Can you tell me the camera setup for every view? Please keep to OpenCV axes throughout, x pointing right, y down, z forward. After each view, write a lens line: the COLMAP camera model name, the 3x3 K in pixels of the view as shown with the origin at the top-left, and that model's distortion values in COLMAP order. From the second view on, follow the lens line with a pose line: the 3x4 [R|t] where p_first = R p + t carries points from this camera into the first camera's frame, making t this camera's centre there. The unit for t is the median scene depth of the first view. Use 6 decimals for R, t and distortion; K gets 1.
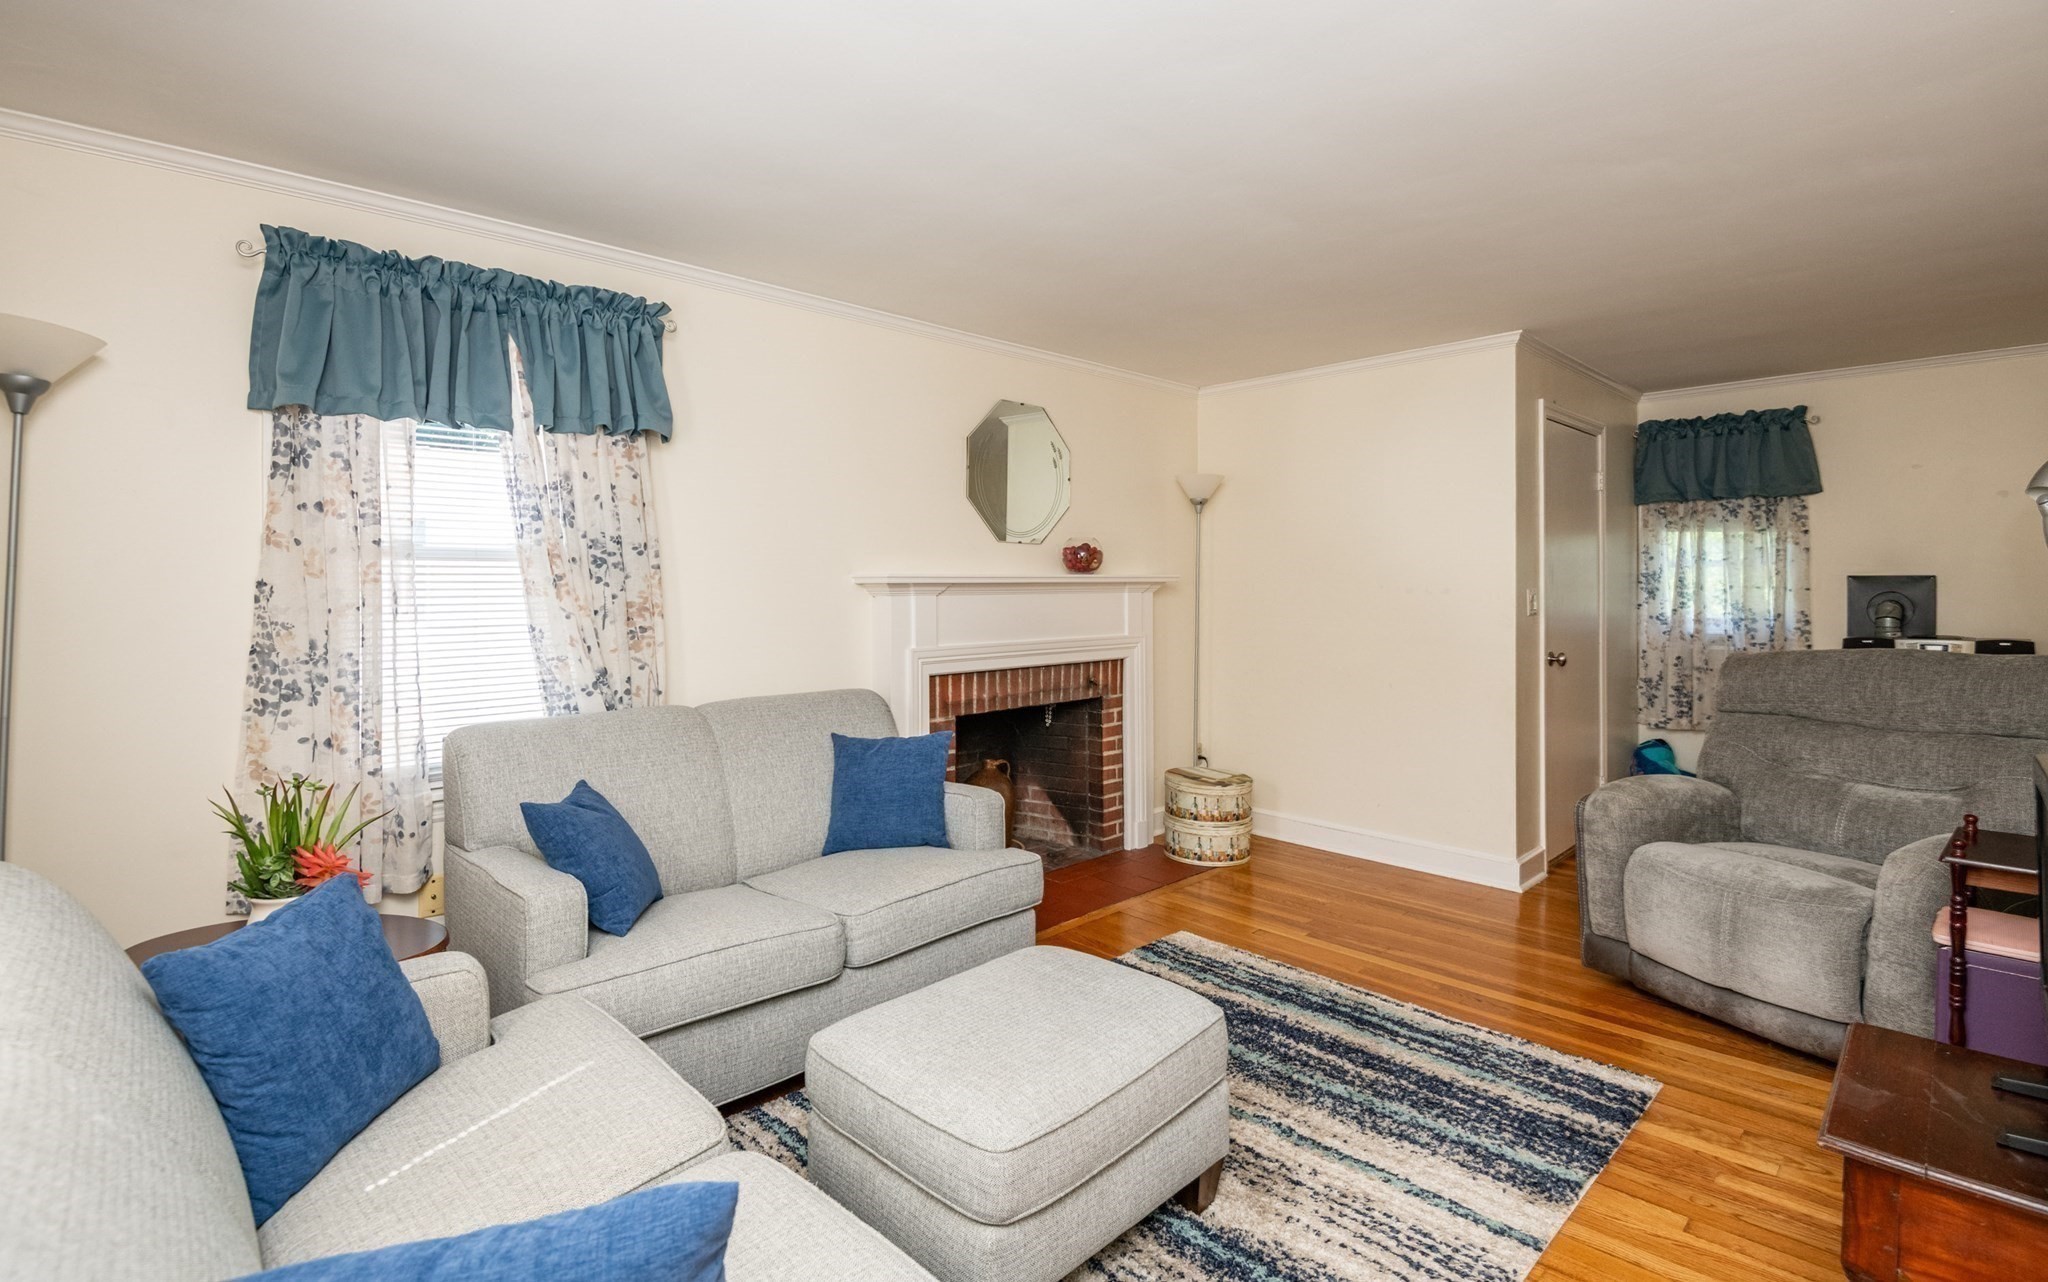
lens RADIAL K [[948.8, 0, 1031.7], [0, 948.8, 580.3], [0, 0, 1]] dist [-0.018744, -0.001355]
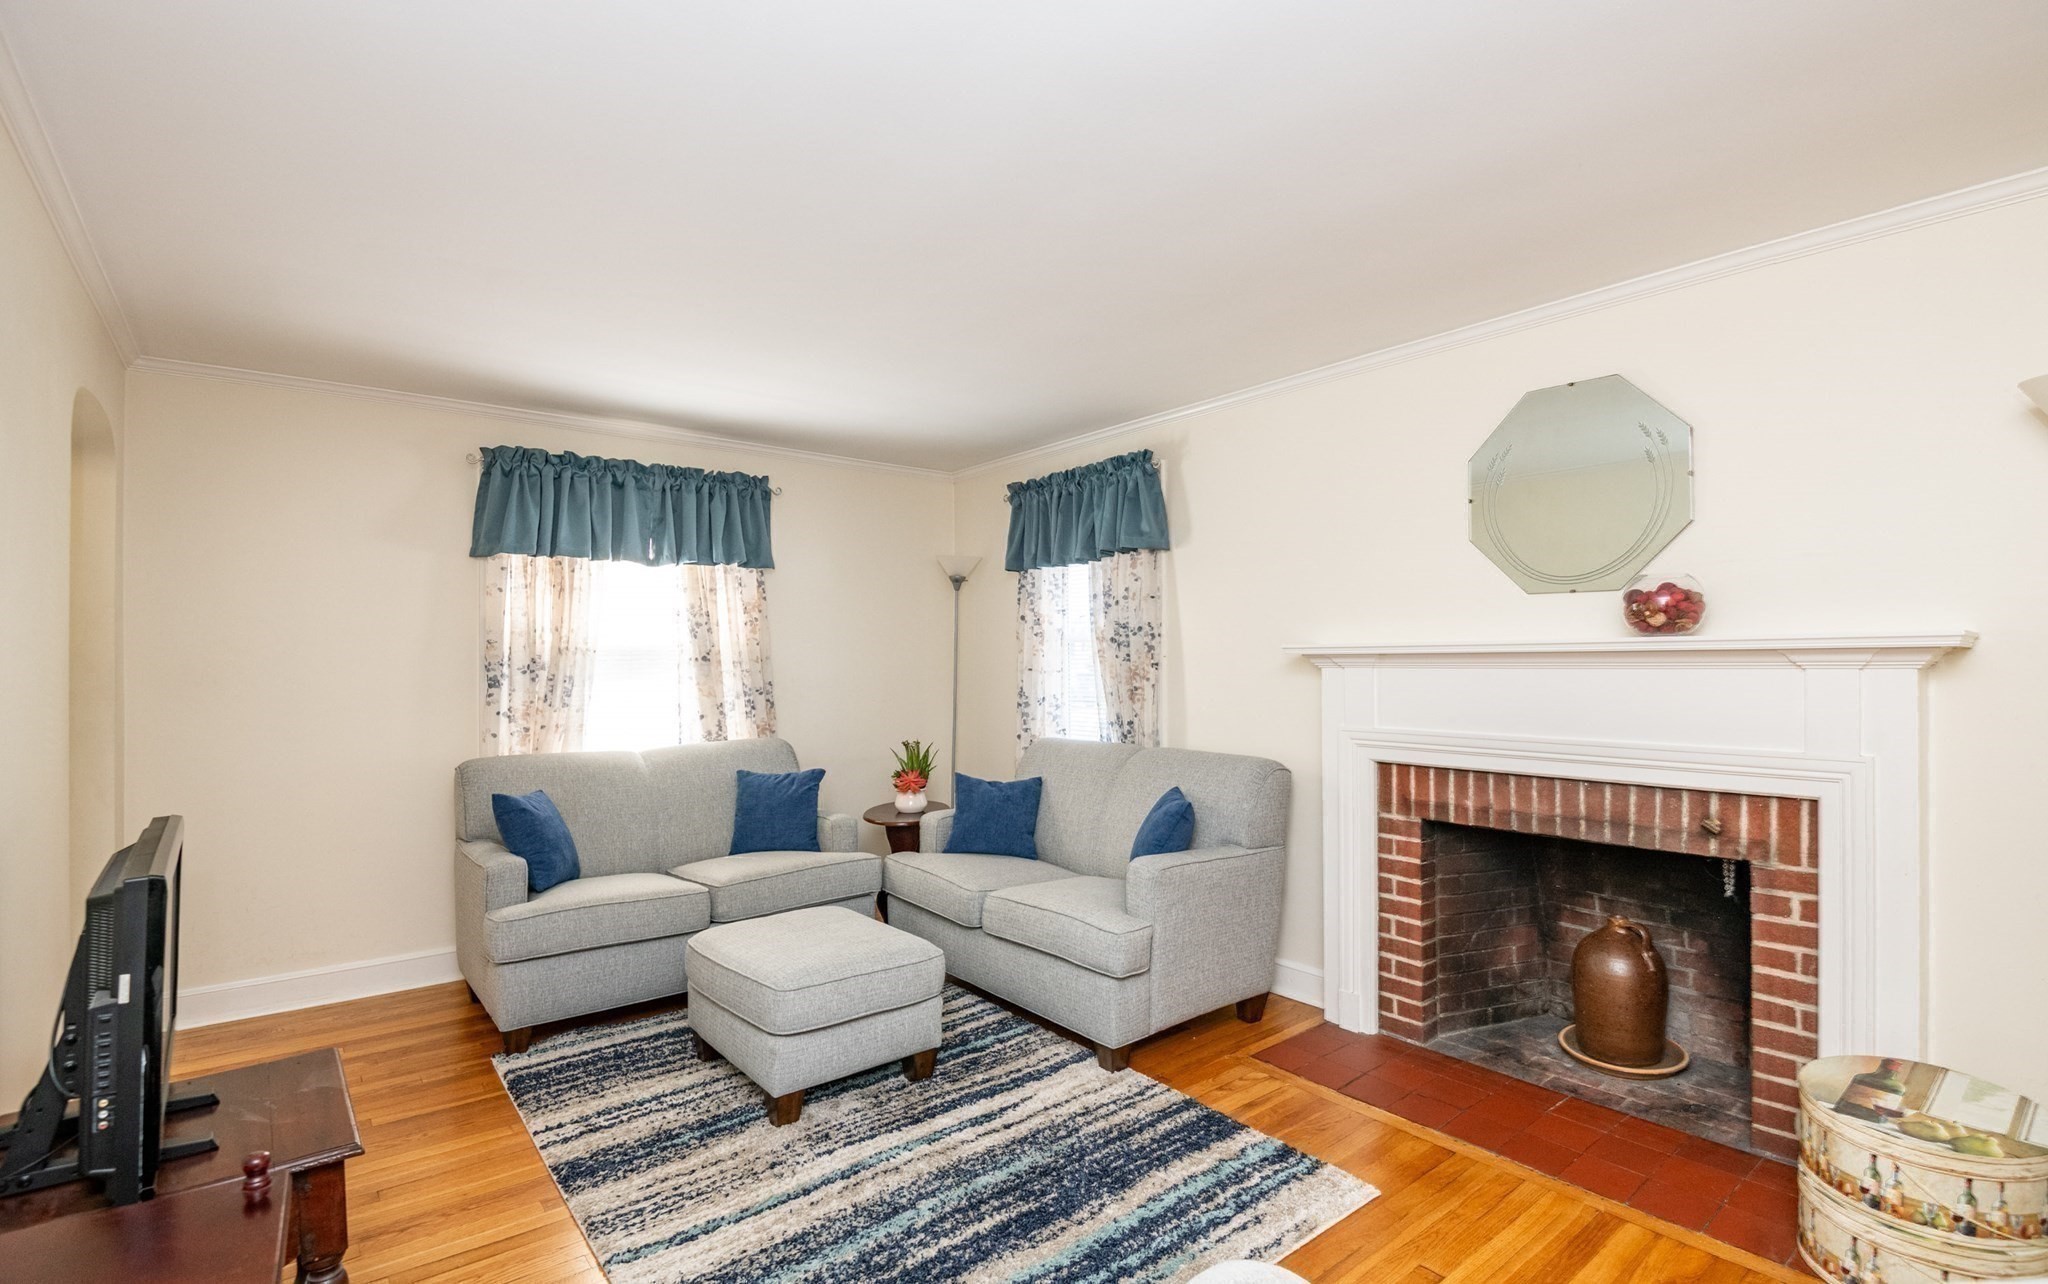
lens RADIAL K [[948.8, 0, 1031.7], [0, 948.8, 581.3], [0, 0, 1]] dist [-0.018744, -0.001355]
pose [[-0.079217, -0.078130, -0.993791, 1.041750], [0.004804, 0.996882, -0.078756, 0.003820], [0.996846, -0.011013, -0.078595, 0.999687]]
